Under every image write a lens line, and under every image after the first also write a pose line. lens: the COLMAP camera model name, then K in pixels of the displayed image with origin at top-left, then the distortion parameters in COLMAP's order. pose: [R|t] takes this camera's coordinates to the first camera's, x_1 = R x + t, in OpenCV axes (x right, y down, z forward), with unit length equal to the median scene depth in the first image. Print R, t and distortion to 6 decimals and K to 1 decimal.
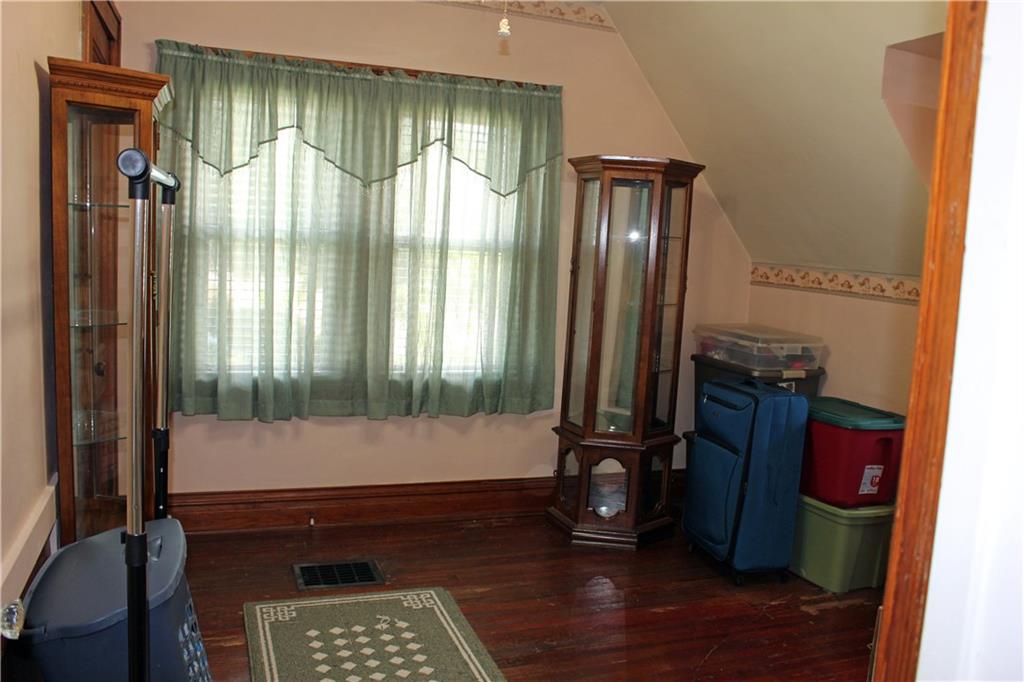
lens RADIAL K [[864.3, 0, 512.0], [0, 864.3, 341.0], [0, 0, 1]] dist [-0.171500, 0.165432]
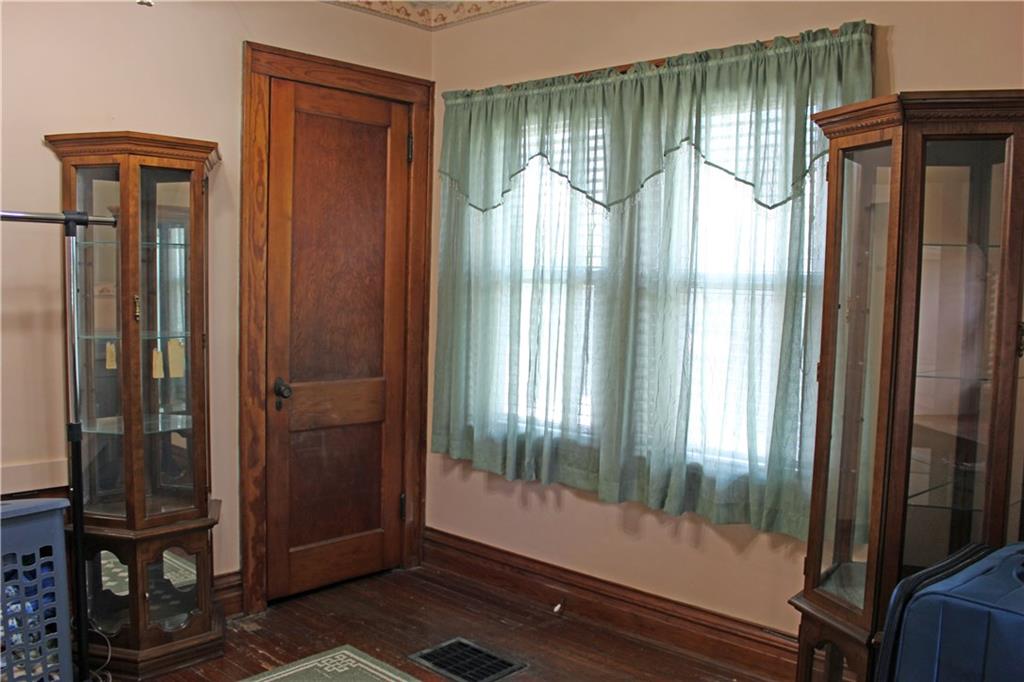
lens RADIAL K [[864.3, 0, 512.0], [0, 864.3, 341.0], [0, 0, 1]] dist [-0.171500, 0.165432]
pose [[0.442058, 0.022001, -0.896717, 0.518719], [-0.099139, 0.994773, -0.024466, -0.030036], [0.891491, 0.099715, 0.441928, 0.562656]]
